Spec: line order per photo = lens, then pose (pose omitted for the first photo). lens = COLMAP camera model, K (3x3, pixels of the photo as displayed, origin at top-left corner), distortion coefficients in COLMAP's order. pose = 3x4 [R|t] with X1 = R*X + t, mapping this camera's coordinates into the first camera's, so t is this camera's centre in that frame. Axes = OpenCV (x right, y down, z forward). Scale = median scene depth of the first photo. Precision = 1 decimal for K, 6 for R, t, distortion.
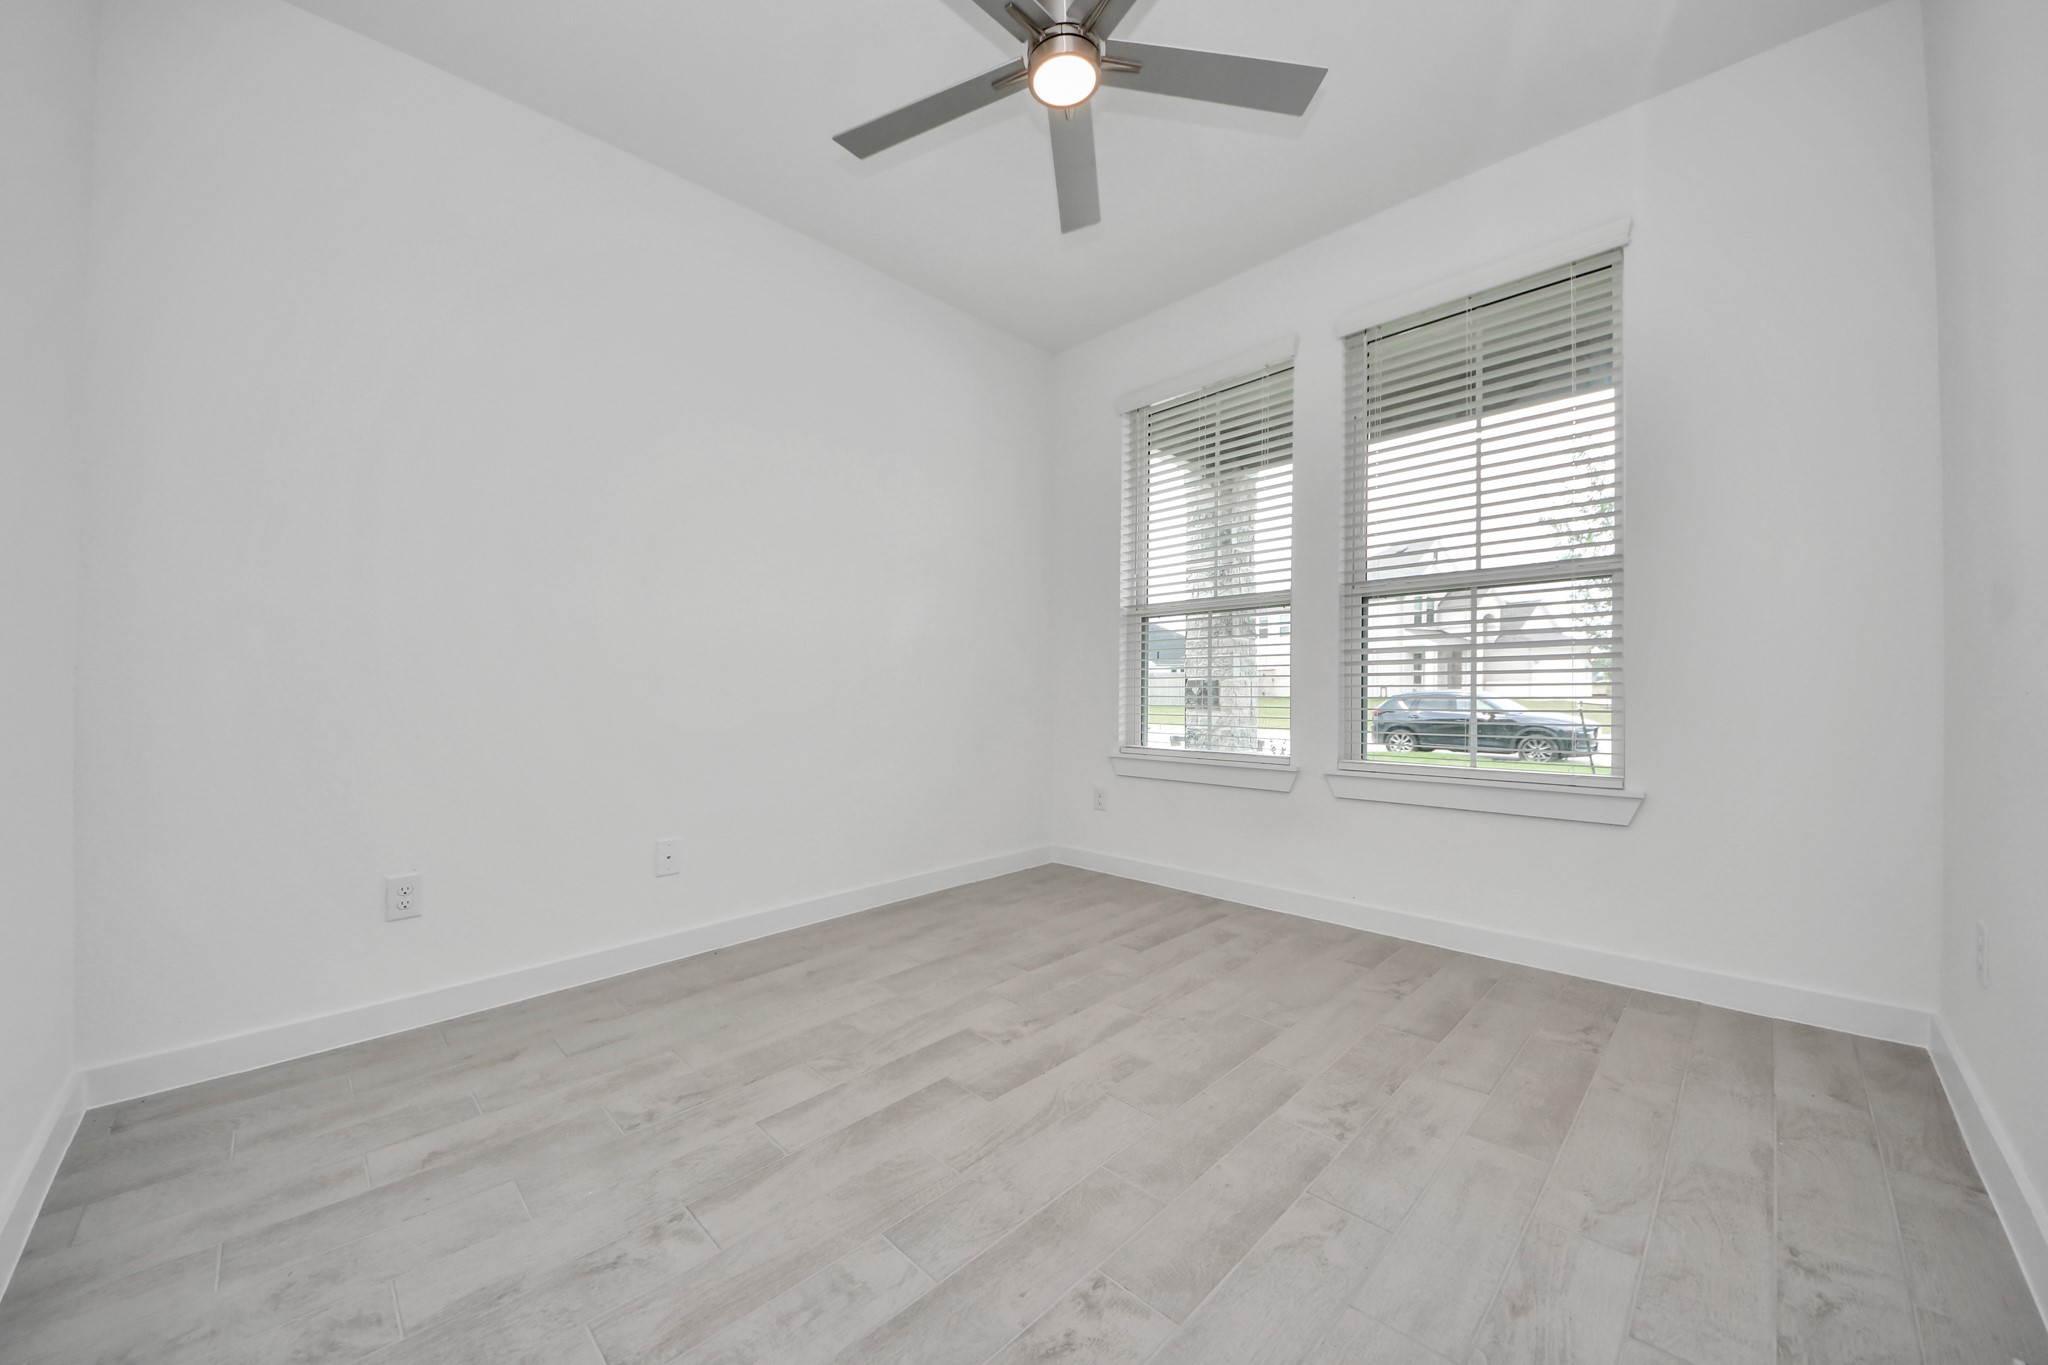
lens RADIAL K [[732.0, 0, 1022.5], [0, 732.0, 682.9], [0, 0, 1]] dist [0.031603, -0.016566]
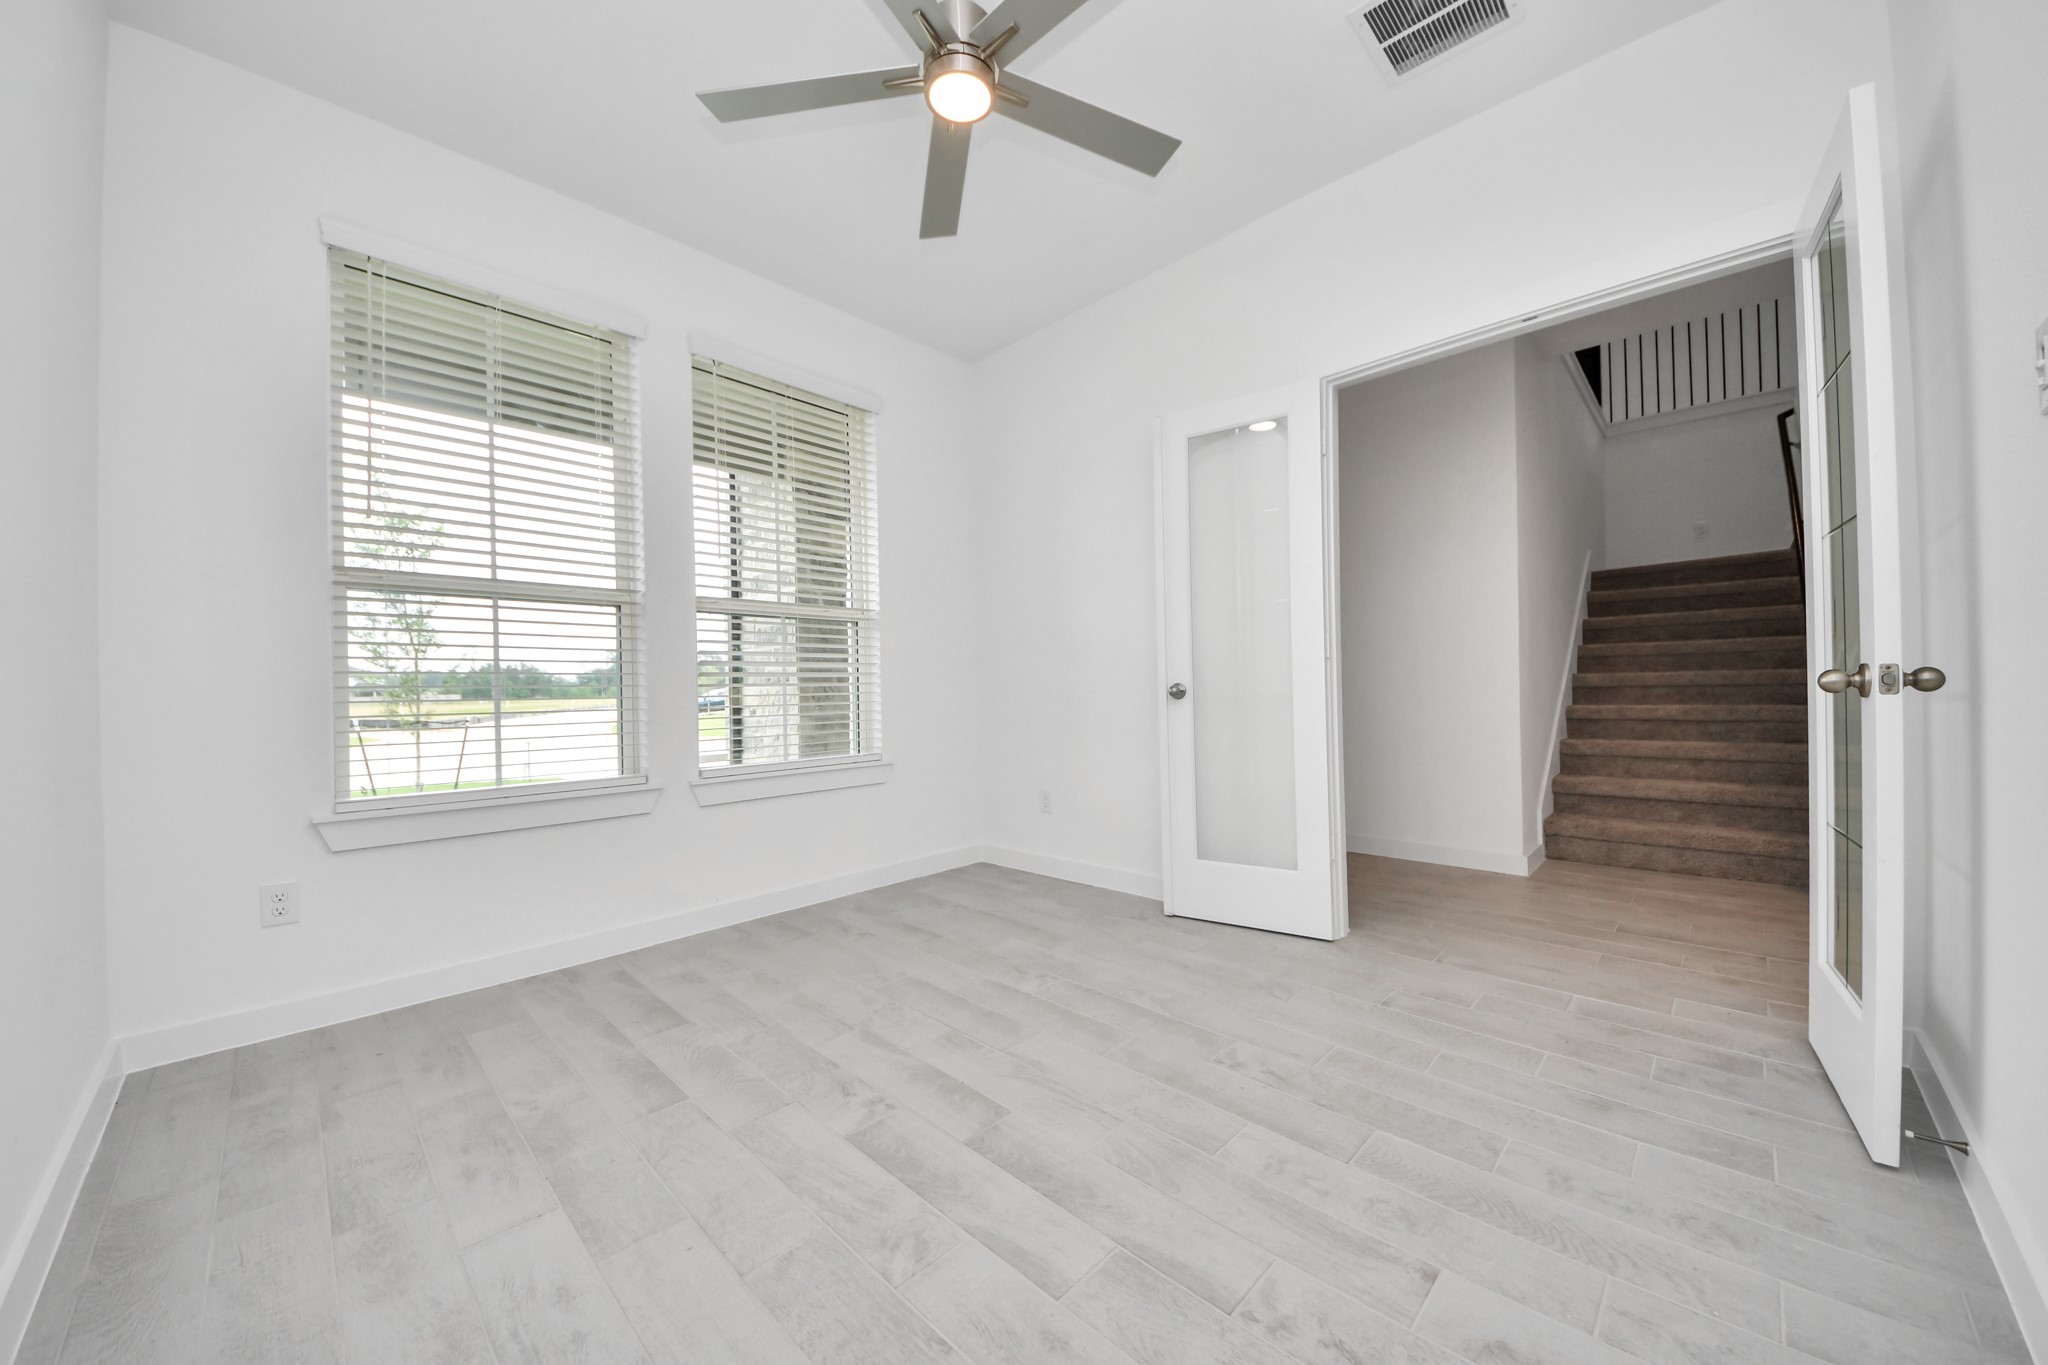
lens RADIAL K [[732.0, 0, 1022.5], [0, 732.0, 682.9], [0, 0, 1]] dist [0.031603, -0.016566]
pose [[0.001355, 0.013900, 0.999902, -0.805029], [0.016140, 0.999773, -0.013920, 0.011064], [-0.999869, 0.016158, 0.001130, 0.764430]]
